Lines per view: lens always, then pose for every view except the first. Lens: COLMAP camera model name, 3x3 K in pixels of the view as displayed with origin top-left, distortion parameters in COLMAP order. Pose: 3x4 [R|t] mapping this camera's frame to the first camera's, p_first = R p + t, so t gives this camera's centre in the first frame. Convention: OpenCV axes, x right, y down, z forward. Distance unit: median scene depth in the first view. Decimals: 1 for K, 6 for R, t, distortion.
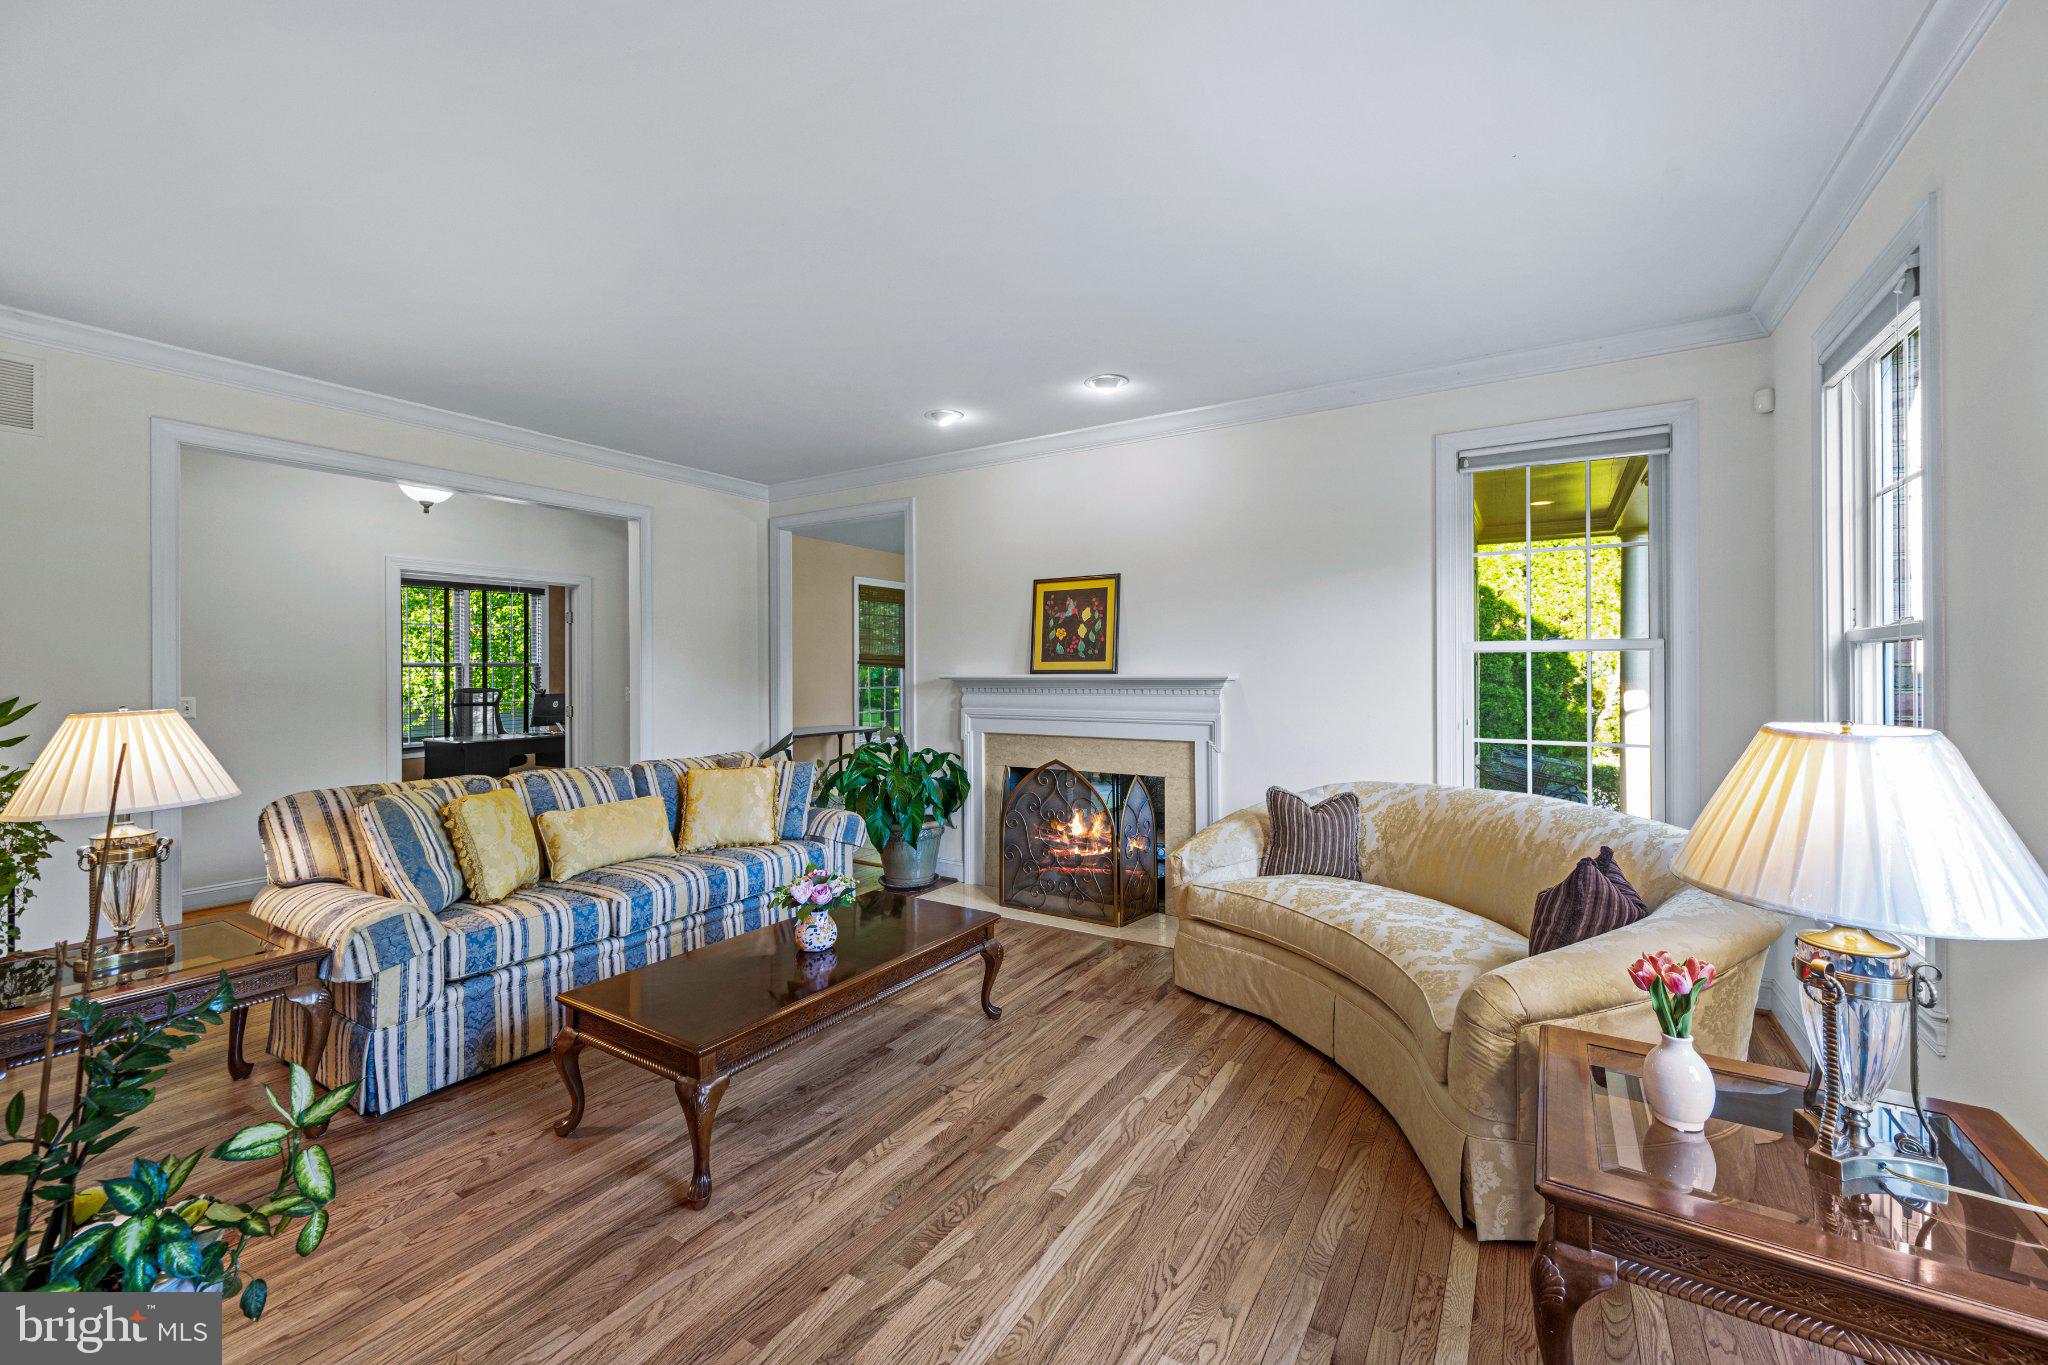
lens RADIAL K [[823.8, 0, 1023.7], [0, 823.8, 687.2], [0, 0, 1]] dist [0.001692, 0.000068]
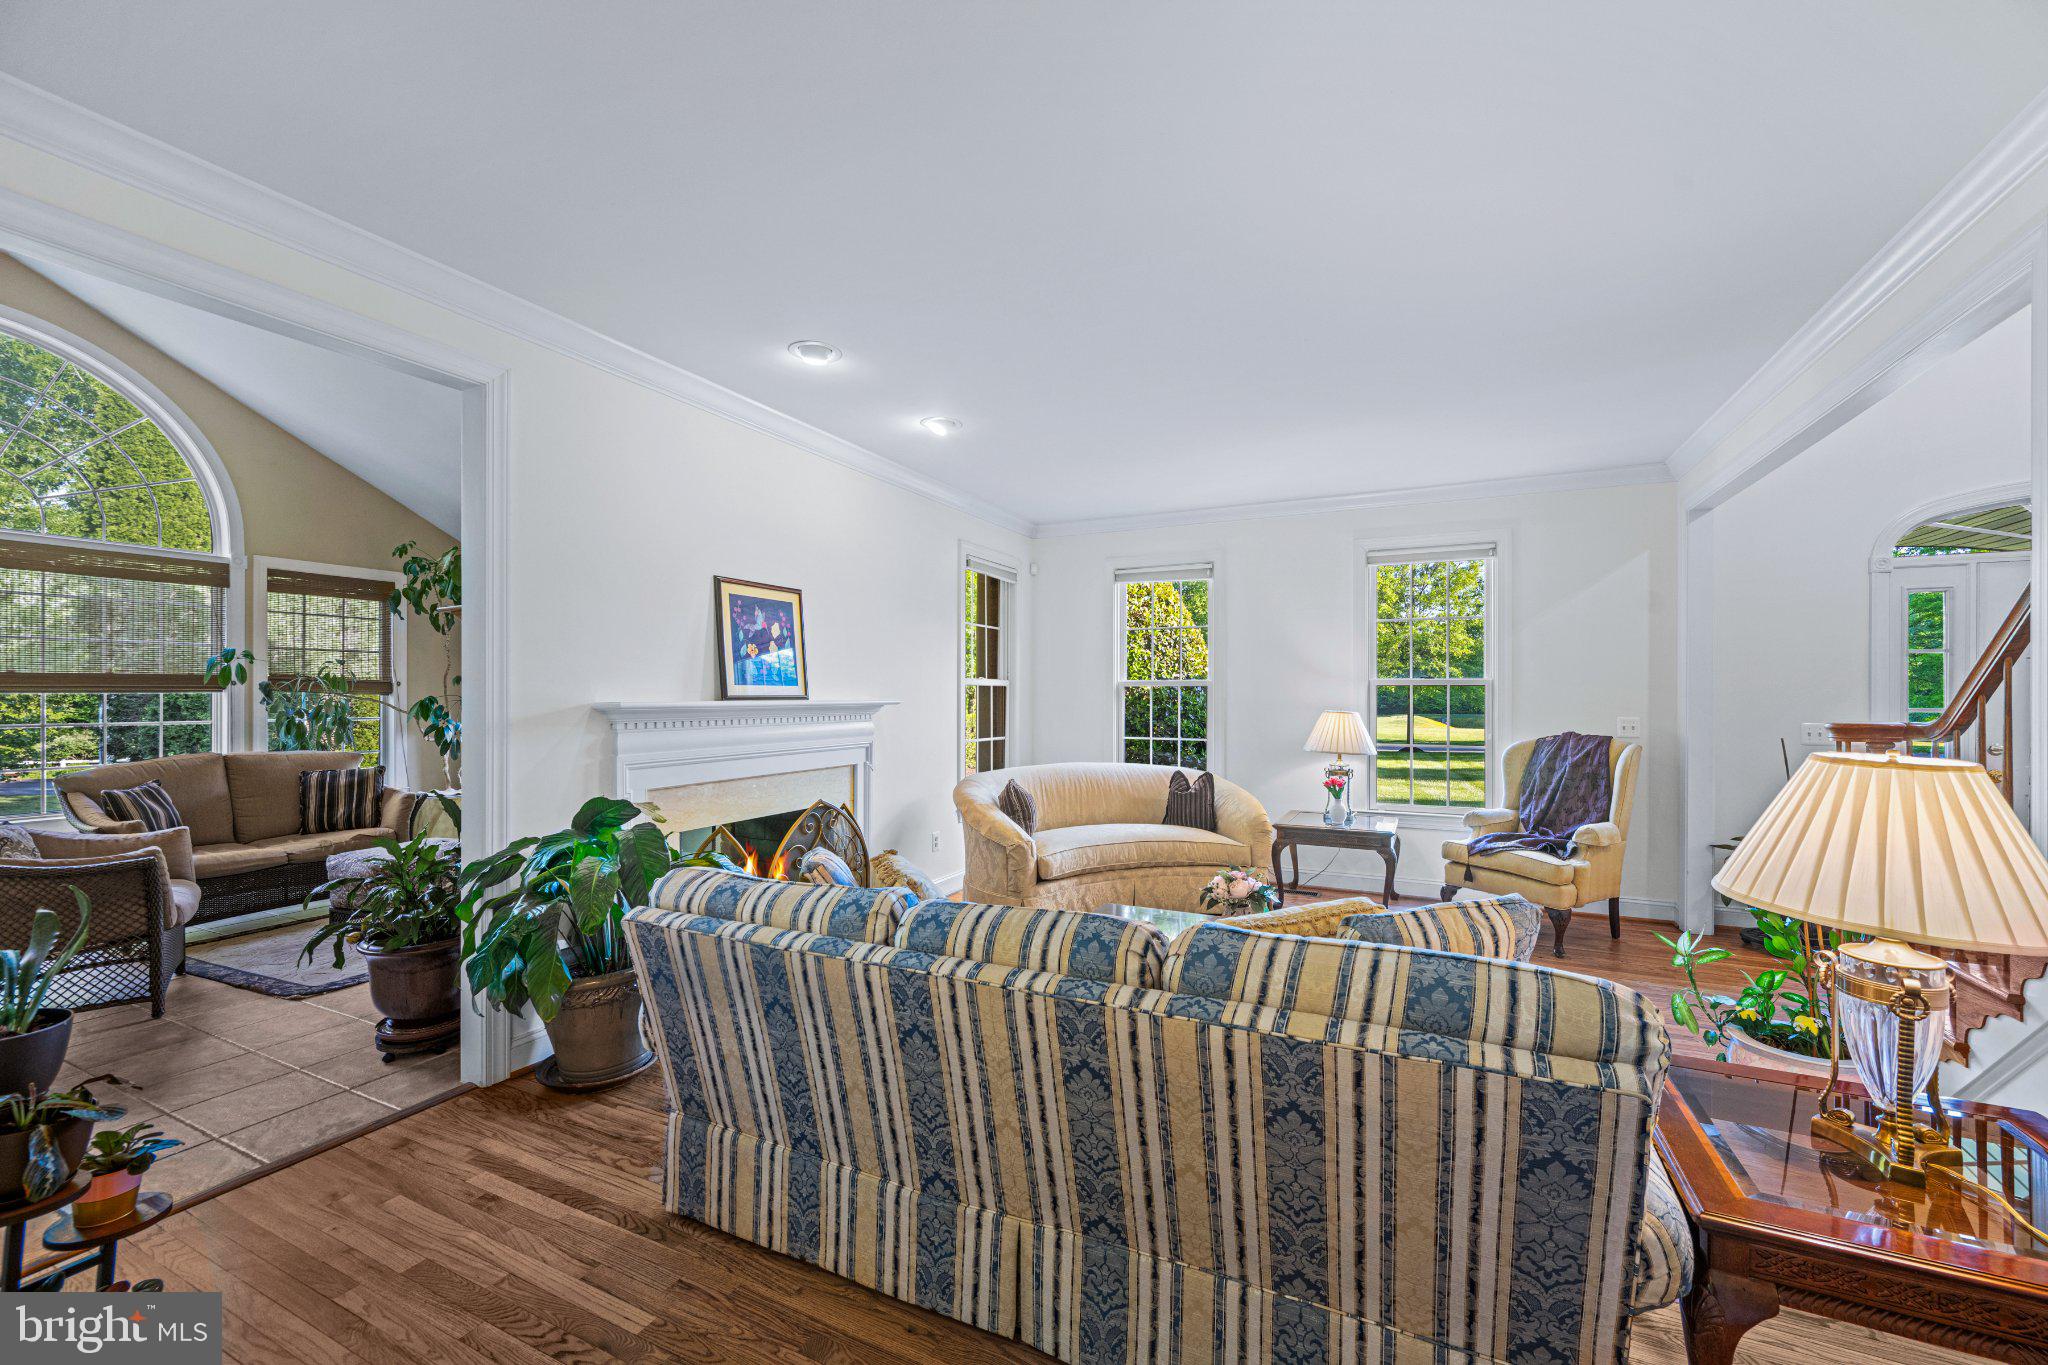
lens RADIAL K [[823.8, 0, 1024.6], [0, 823.8, 685.7], [0, 0, 1]] dist [0.001692, 0.000068]
pose [[-0.113843, -0.001747, 0.993497, -0.800871], [-0.012034, 0.999928, 0.000380, -0.034736], [-0.993426, -0.011912, -0.113856, 0.845159]]
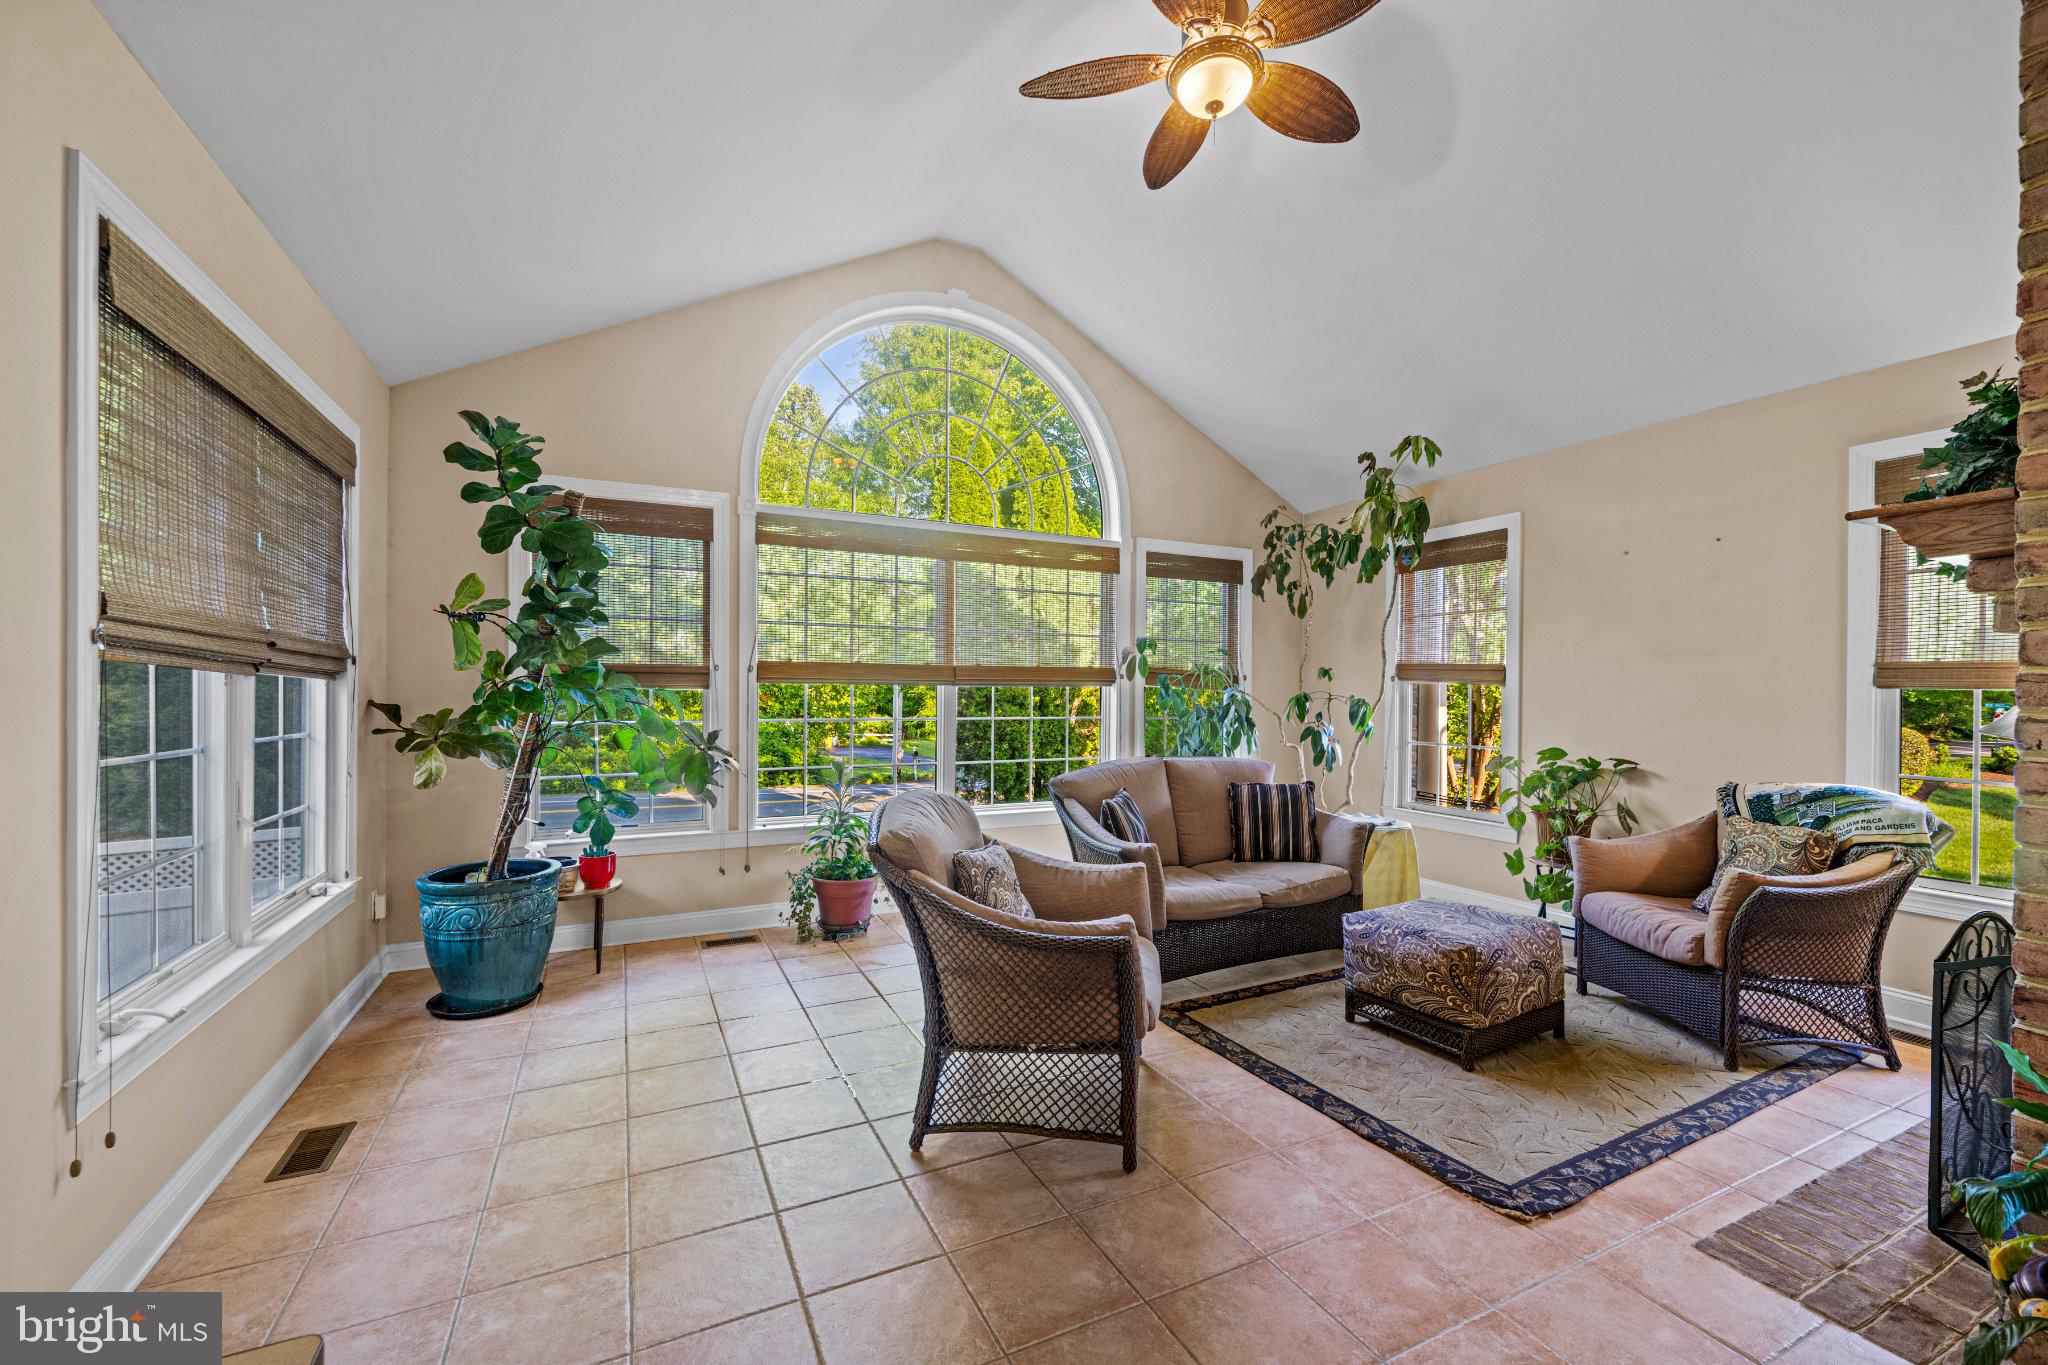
lens RADIAL K [[823.8, 0, 1023.9], [0, 823.8, 690.1], [0, 0, 1]] dist [0.001692, 0.000068]
pose [[0.519298, -0.005707, 0.854574, -0.666760], [-0.007998, 0.999901, 0.011538, -0.027942], [-0.854556, -0.012826, 0.519201, 1.080929]]
